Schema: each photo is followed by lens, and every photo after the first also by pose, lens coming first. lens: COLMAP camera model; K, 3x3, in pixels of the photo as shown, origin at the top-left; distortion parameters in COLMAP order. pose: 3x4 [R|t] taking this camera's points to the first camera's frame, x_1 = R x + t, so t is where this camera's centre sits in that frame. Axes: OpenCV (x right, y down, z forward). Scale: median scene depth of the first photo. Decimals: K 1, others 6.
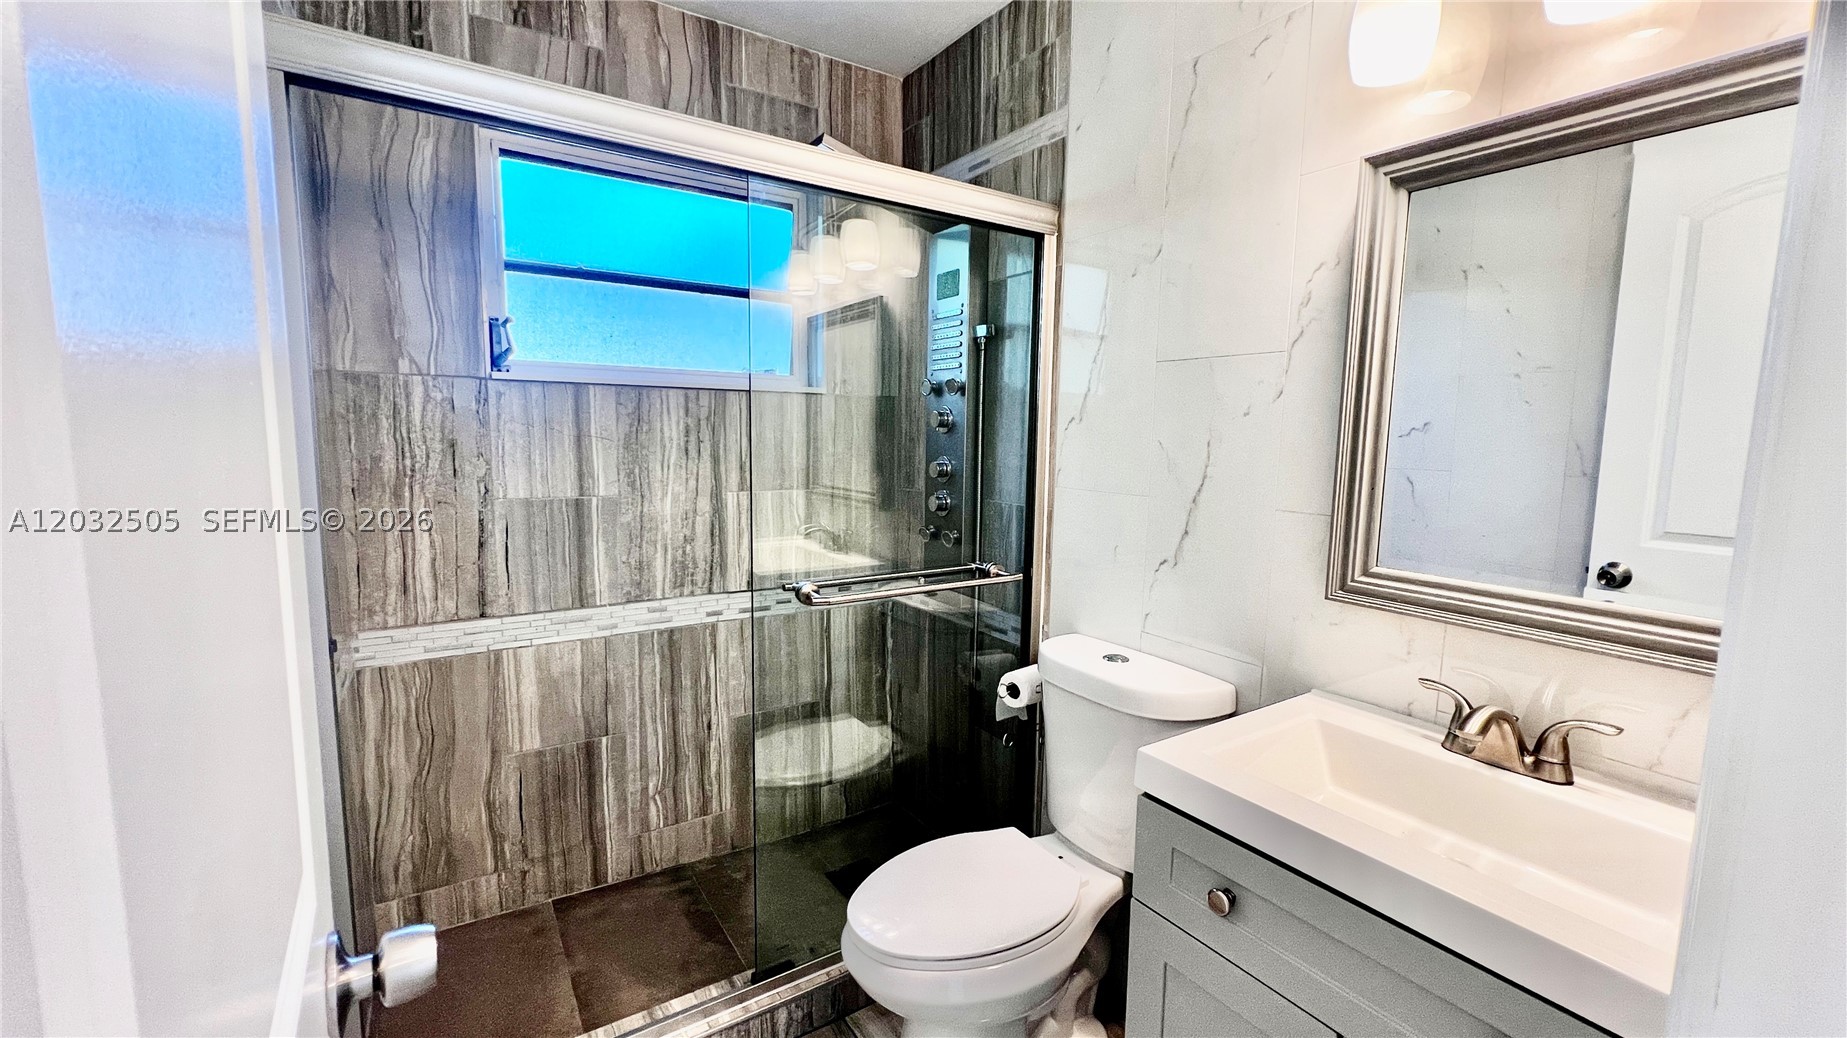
lens RADIAL K [[745.0, 0, 912.9], [0, 745.0, 522.1], [0, 0, 1]] dist [-0.005397, 0.001635]
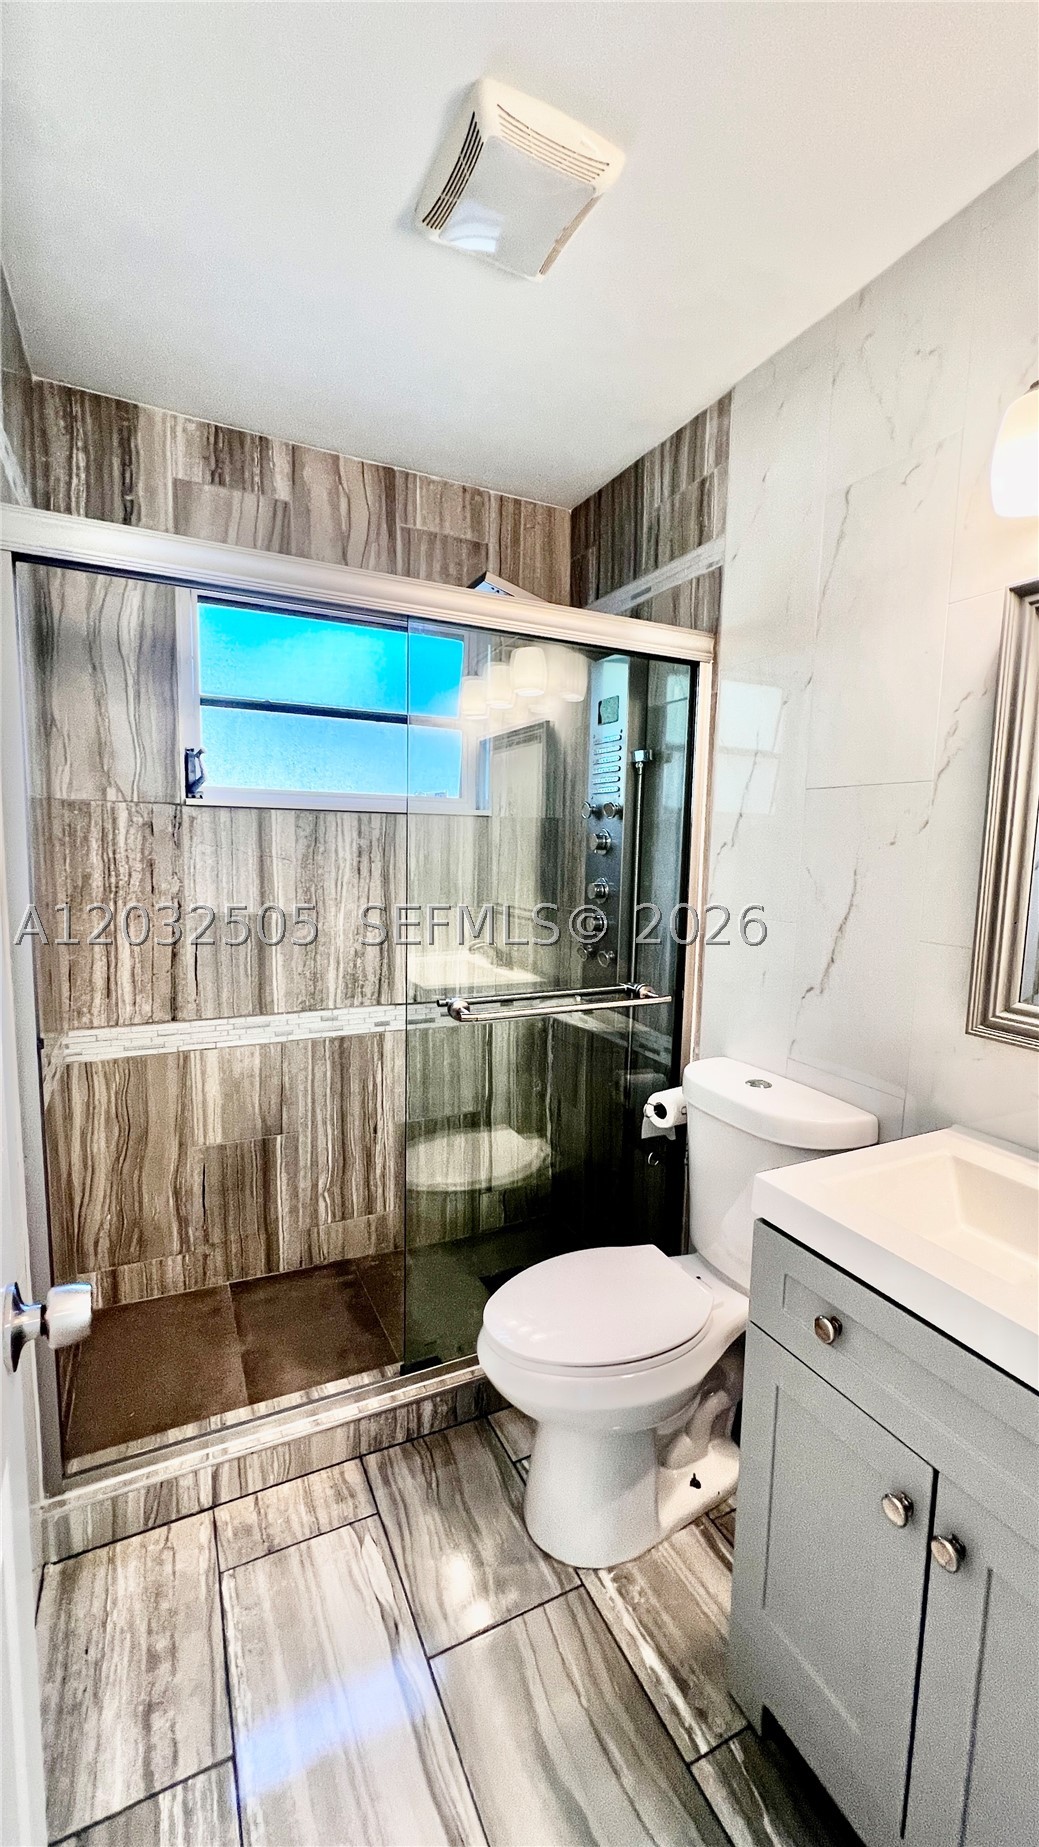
lens RADIAL K [[745.0, 0, 510.0], [0, 745.0, 928.2], [0, 0, 1]] dist [-0.005397, 0.001635]
pose [[0.992155, 0.018599, -0.123620, 0.051987], [-0.019425, 0.999796, -0.005481, -0.013076], [0.123493, 0.007840, 0.992315, -0.035600]]
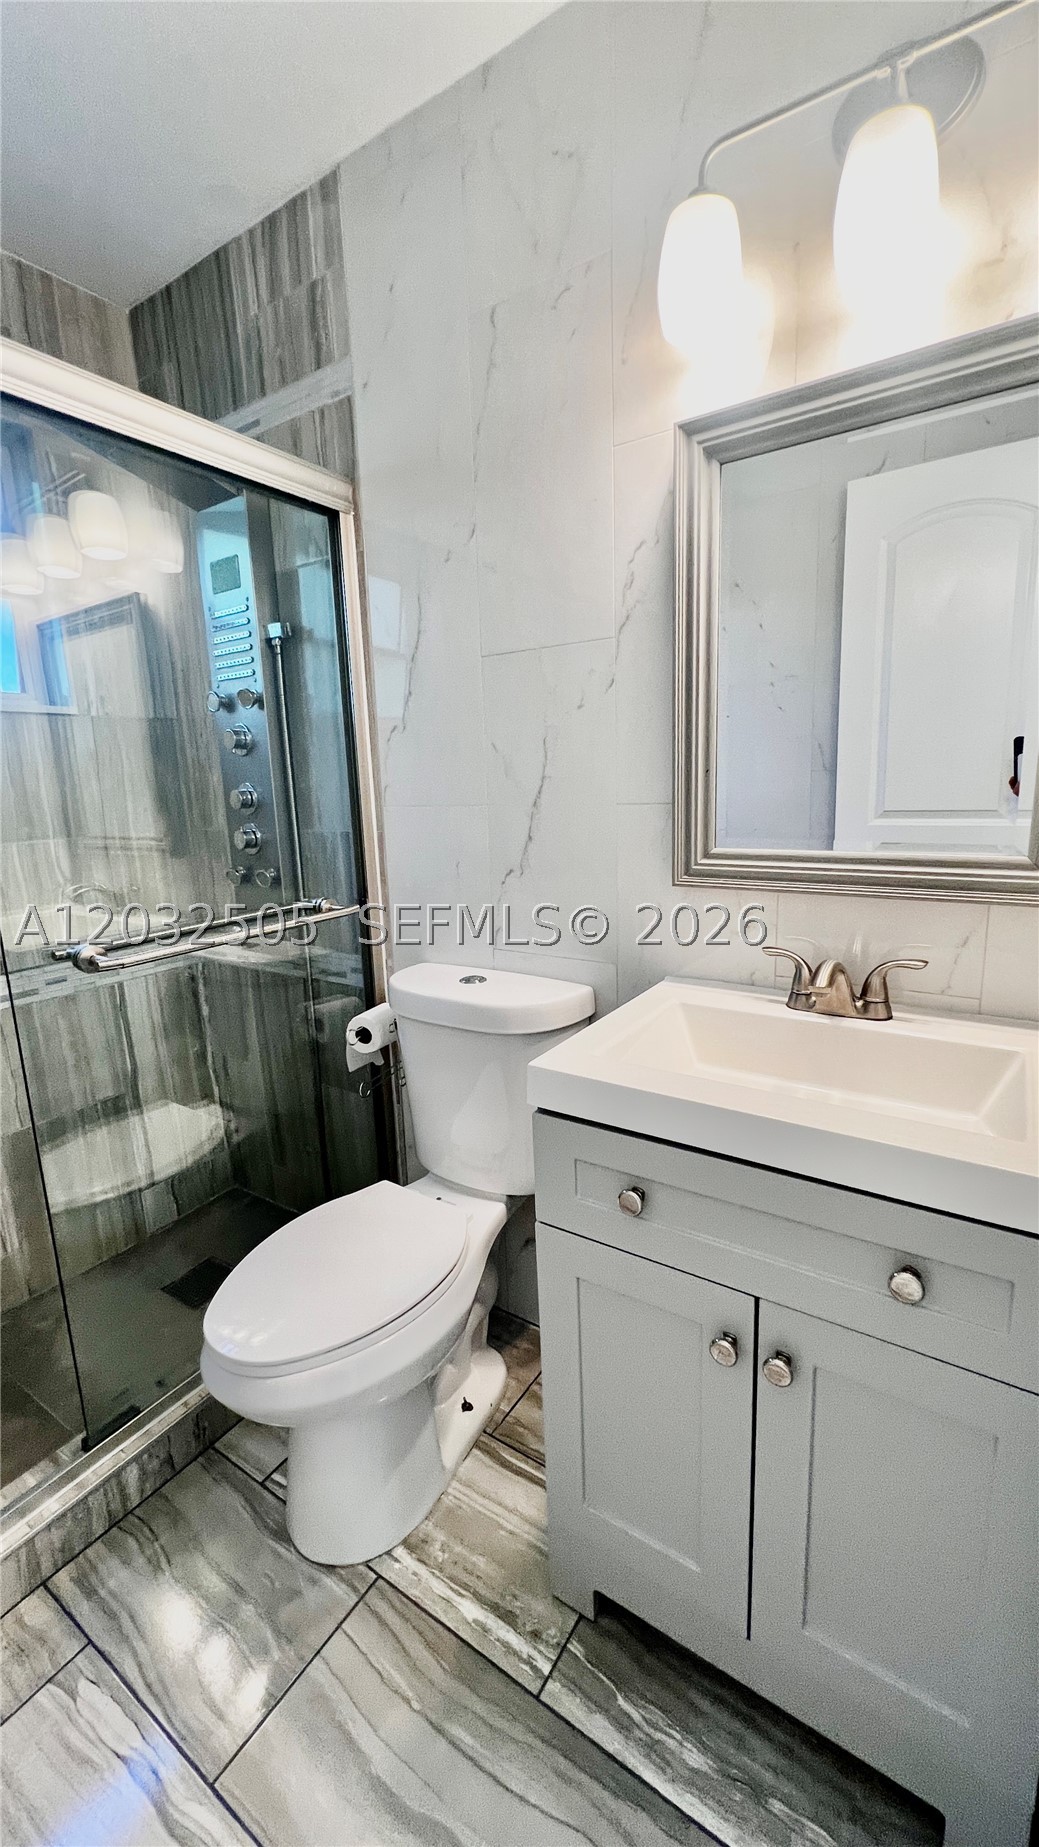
lens RADIAL K [[745.0, 0, 517.0], [0, 745.0, 926.3], [0, 0, 1]] dist [-0.005397, 0.001635]
pose [[0.917095, -0.123926, 0.378919, -0.020187], [0.096359, 0.991183, 0.090949, 0.031592], [-0.386849, -0.046897, 0.920950, 0.102325]]
